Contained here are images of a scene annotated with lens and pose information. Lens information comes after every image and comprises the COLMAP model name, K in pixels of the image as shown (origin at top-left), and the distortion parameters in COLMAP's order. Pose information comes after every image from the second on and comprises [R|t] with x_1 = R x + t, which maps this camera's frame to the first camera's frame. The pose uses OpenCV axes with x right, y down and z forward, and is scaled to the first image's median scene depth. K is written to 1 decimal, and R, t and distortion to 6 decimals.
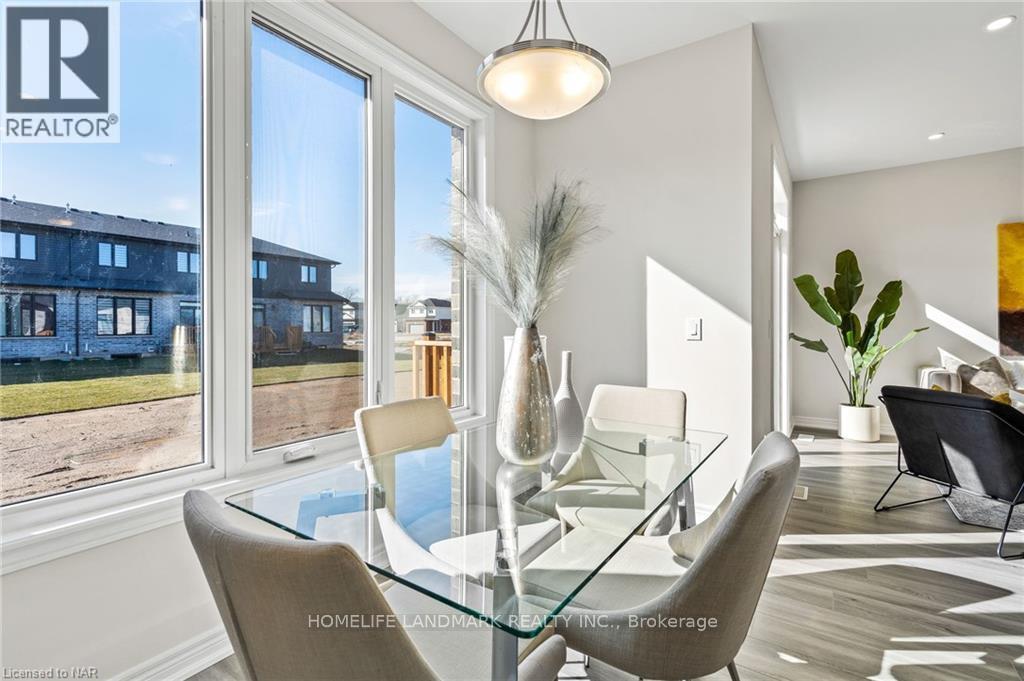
lens RADIAL K [[478.0, 0, 544.7], [0, 478.0, 324.7], [0, 0, 1]] dist [0.001233, 0.000425]
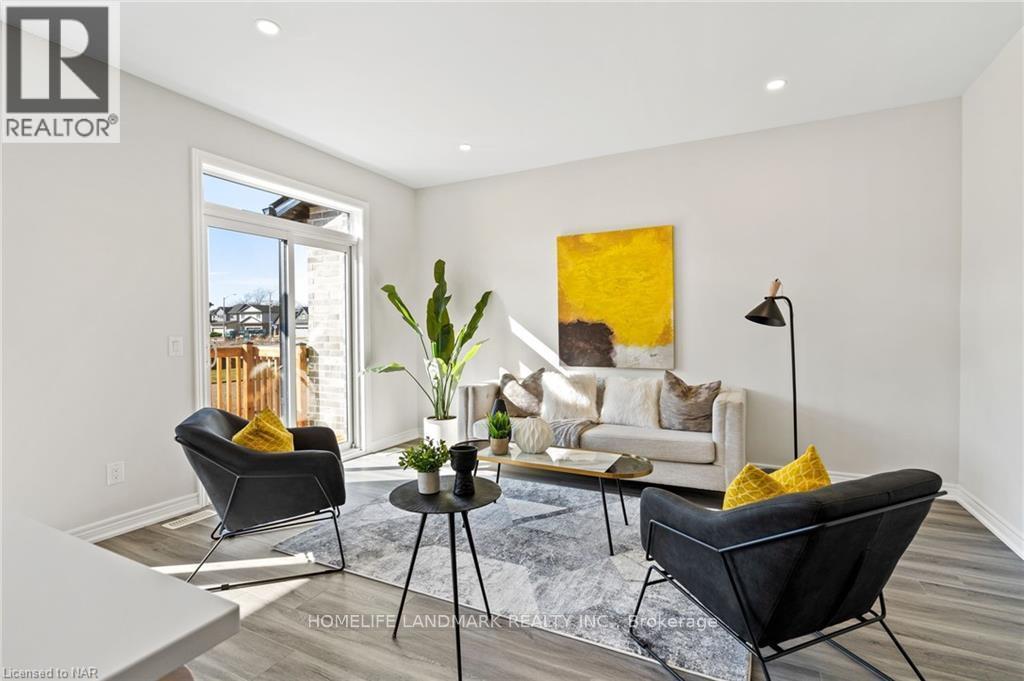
lens RADIAL K [[478.0, 0, 513.3], [0, 478.0, 332.3], [0, 0, 1]] dist [0.001233, 0.000425]
pose [[0.995355, -0.005977, 0.096084, 0.756618], [0.005048, 0.999938, 0.009906, -0.017889], [-0.096138, -0.009375, 0.995324, -0.001172]]
